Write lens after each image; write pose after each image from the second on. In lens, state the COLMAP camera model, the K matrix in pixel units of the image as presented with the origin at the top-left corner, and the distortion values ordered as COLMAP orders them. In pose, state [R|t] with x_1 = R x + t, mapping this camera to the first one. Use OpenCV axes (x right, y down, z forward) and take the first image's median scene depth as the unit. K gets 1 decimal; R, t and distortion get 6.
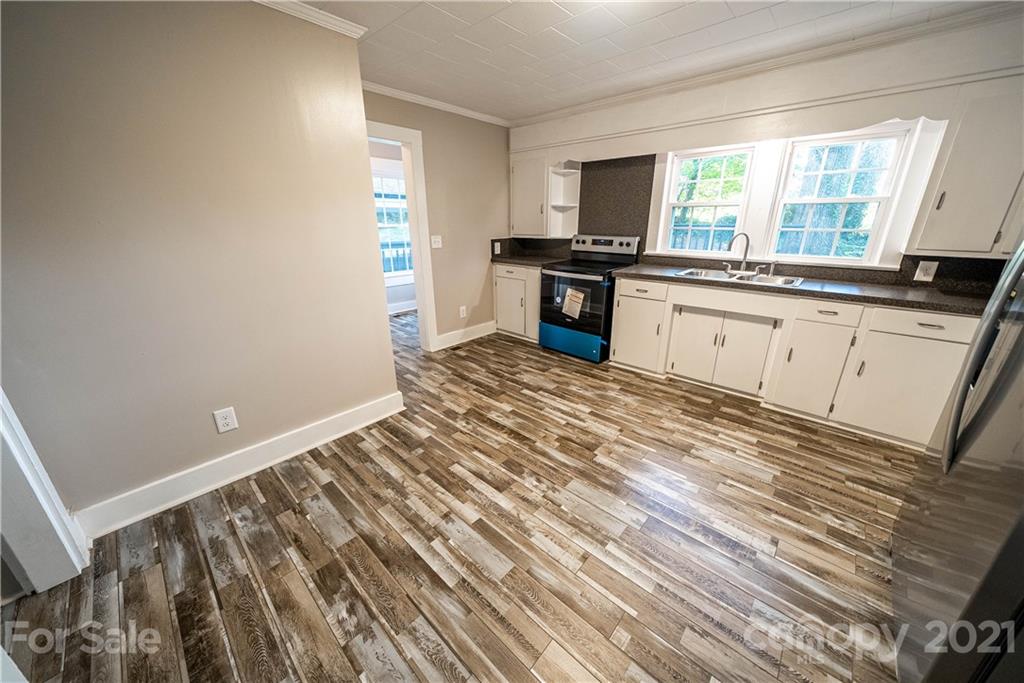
lens RADIAL K [[353.7, 0, 513.9], [0, 353.7, 343.1], [0, 0, 1]] dist [-0.007042, 0.000204]
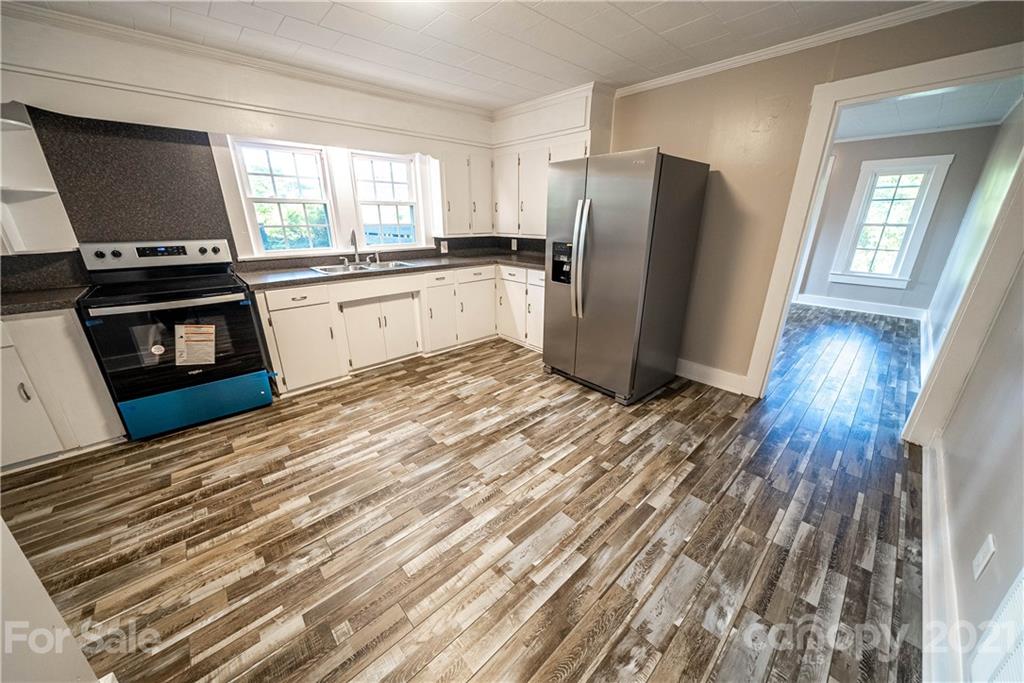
lens RADIAL K [[353.7, 0, 513.9], [0, 353.7, 343.1], [0, 0, 1]] dist [-0.007042, 0.000204]
pose [[0.089096, -0.329468, 0.939953, -0.533562], [0.326780, 0.901140, 0.284889, -0.148560], [-0.940891, 0.281776, 0.187952, 0.443776]]
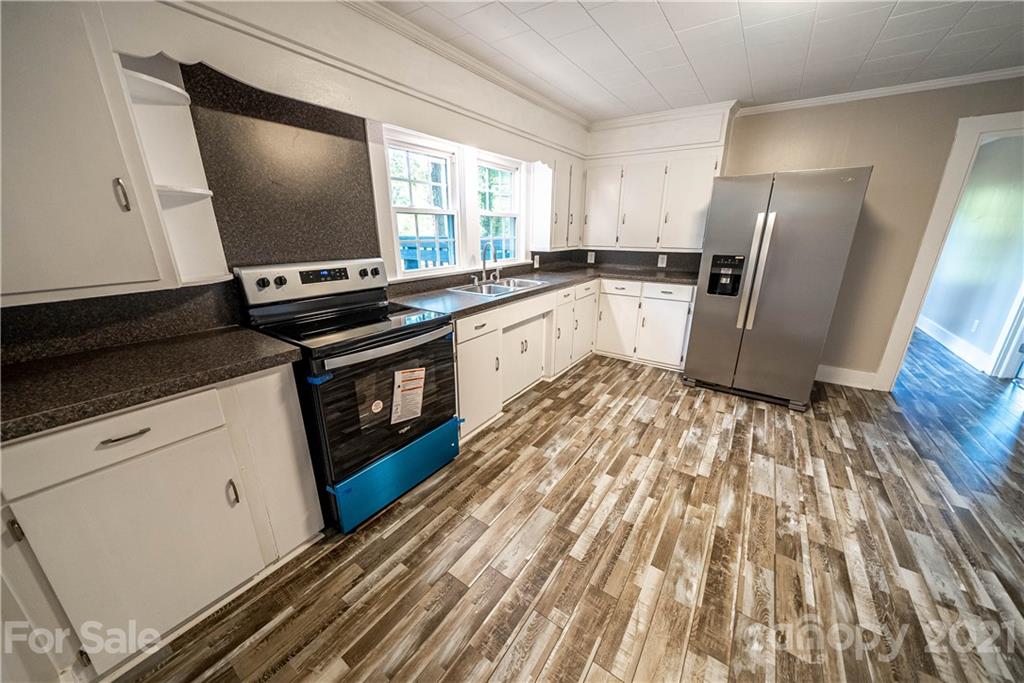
lens RADIAL K [[353.7, 0, 513.9], [0, 353.7, 343.1], [0, 0, 1]] dist [-0.007042, 0.000204]
pose [[-0.129283, -0.301634, 0.944618, -0.419663], [0.327164, 0.886295, 0.327787, -0.402659], [-0.936082, 0.351422, -0.015899, 1.150947]]
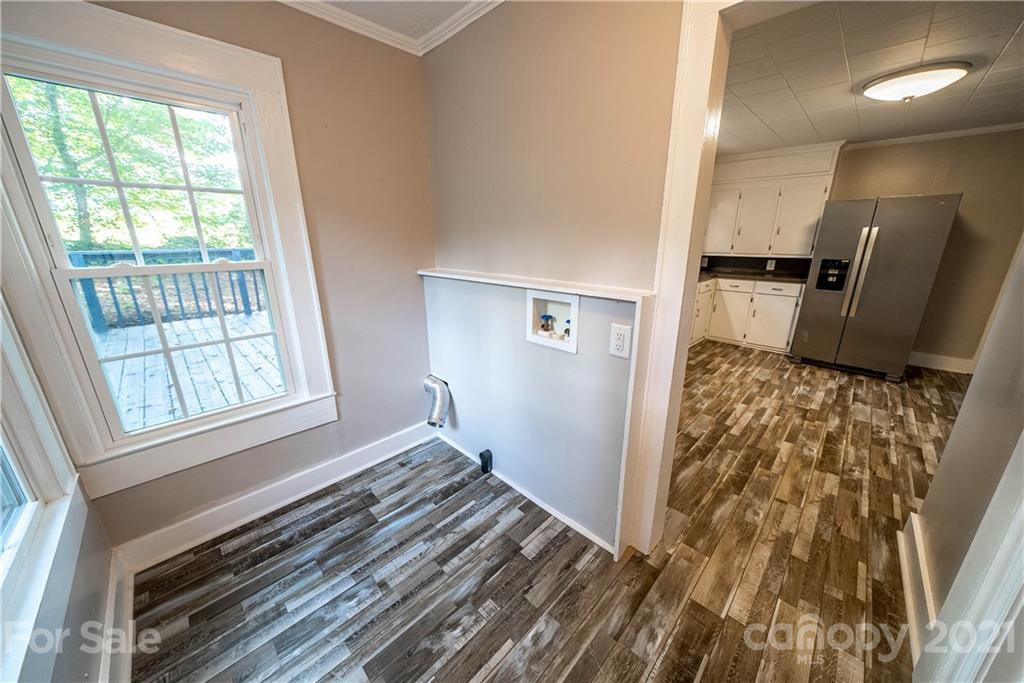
lens RADIAL K [[353.7, 0, 513.9], [0, 353.7, 343.1], [0, 0, 1]] dist [-0.007042, 0.000204]
pose [[0.040754, -0.282411, 0.958427, -0.896092], [0.330197, 0.909138, 0.253847, -0.548295], [-0.943032, 0.306124, 0.130302, 1.556632]]
